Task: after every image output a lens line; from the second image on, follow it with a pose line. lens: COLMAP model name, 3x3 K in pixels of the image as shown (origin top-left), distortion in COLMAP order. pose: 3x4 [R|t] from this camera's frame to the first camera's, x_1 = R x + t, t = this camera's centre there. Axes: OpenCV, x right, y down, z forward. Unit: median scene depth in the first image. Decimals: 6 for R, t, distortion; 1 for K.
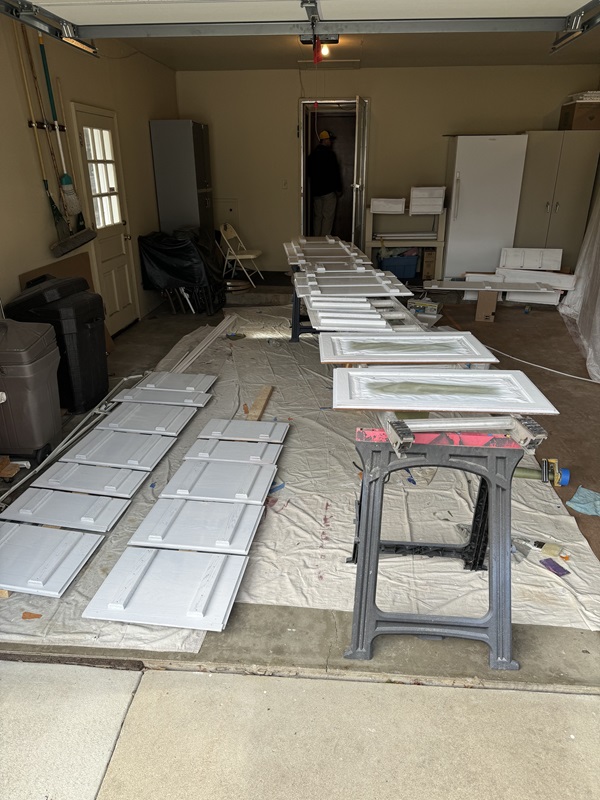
lens RADIAL K [[557.3, 0, 306.4], [0, 557.3, 404.5], [0, 0, 1]] dist [0.080559, -0.116207]
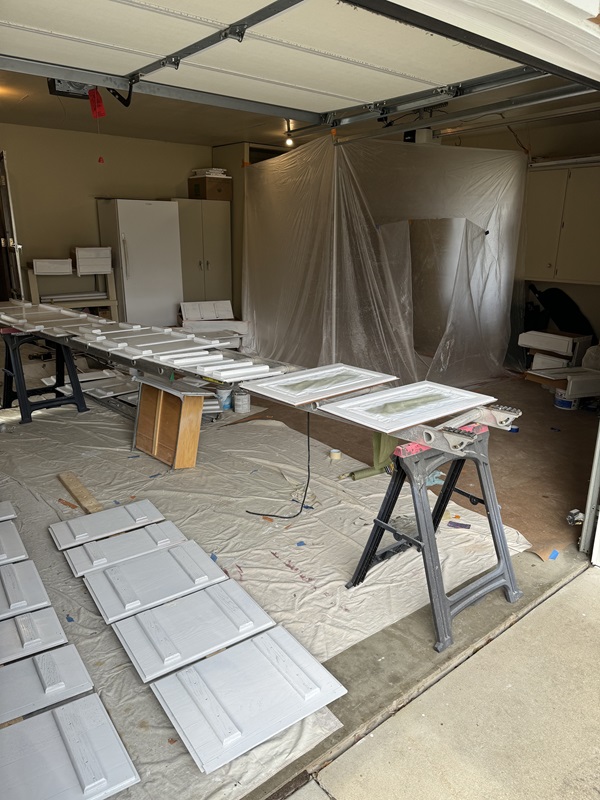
lens RADIAL K [[557.3, 0, 306.4], [0, 557.3, 404.5], [0, 0, 1]] dist [0.080559, -0.116207]
pose [[0.722865, -0.188362, 0.664820, -0.623182], [0.254894, 0.966964, -0.003181, -0.067137], [-0.642257, 0.171758, 0.746997, 0.212891]]
